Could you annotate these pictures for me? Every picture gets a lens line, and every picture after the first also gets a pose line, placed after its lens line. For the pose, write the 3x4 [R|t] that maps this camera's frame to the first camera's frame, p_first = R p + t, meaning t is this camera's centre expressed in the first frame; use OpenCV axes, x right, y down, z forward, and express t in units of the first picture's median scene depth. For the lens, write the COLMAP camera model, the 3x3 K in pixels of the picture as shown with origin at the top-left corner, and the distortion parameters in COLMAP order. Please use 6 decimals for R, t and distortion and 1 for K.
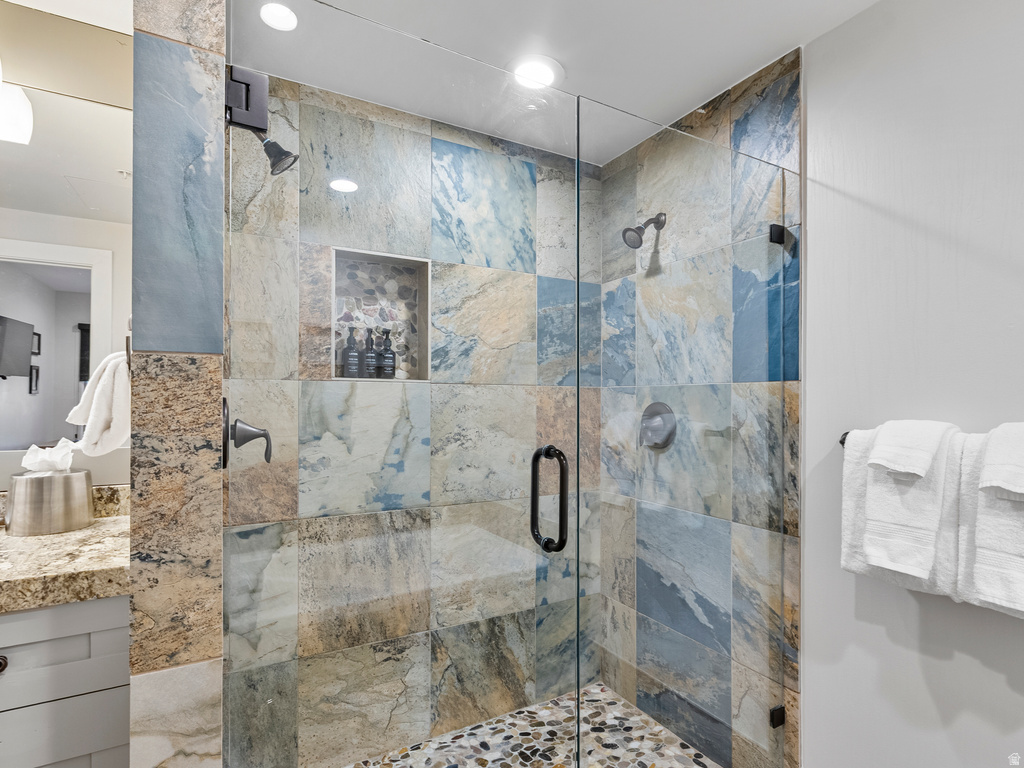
lens RADIAL K [[523.1, 0, 508.2], [0, 523.1, 378.2], [0, 0, 1]] dist [-0.003381, -0.000311]
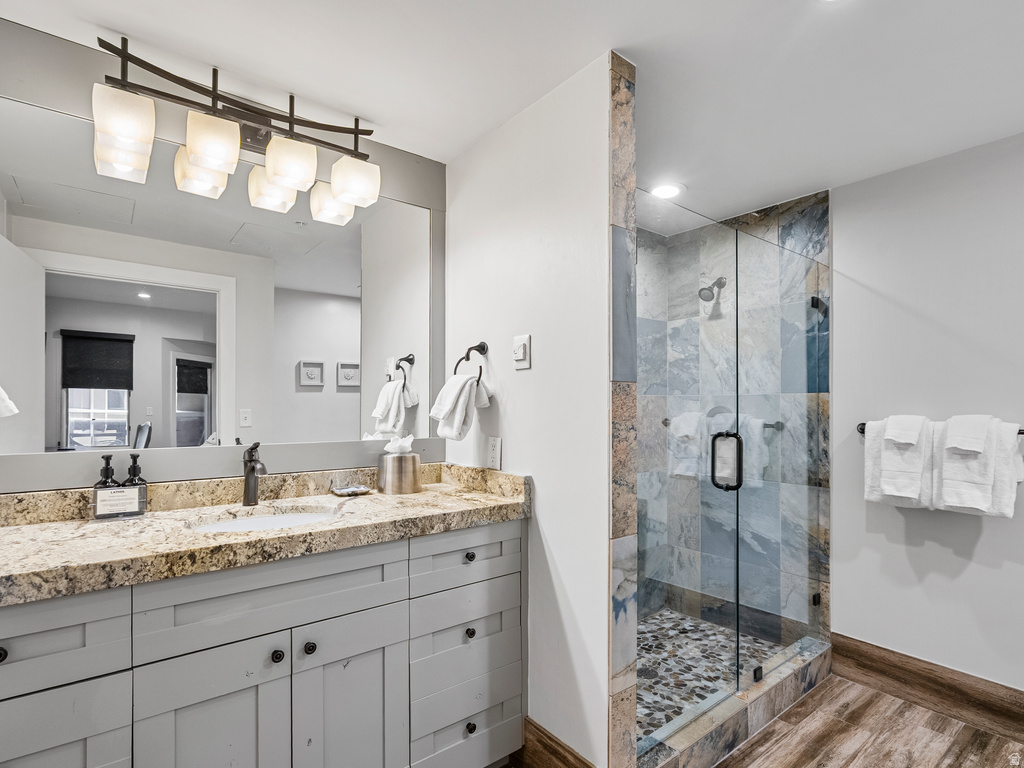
lens RADIAL K [[519.1, 0, 509.7], [0, 519.1, 379.8], [0, 0, 1]] dist [-0.005619, 0.001536]
pose [[0.988398, 0.004021, 0.151836, -0.637832], [-0.002834, 0.999964, -0.008035, -0.018228], [-0.151863, 0.007511, 0.988373, -0.427713]]
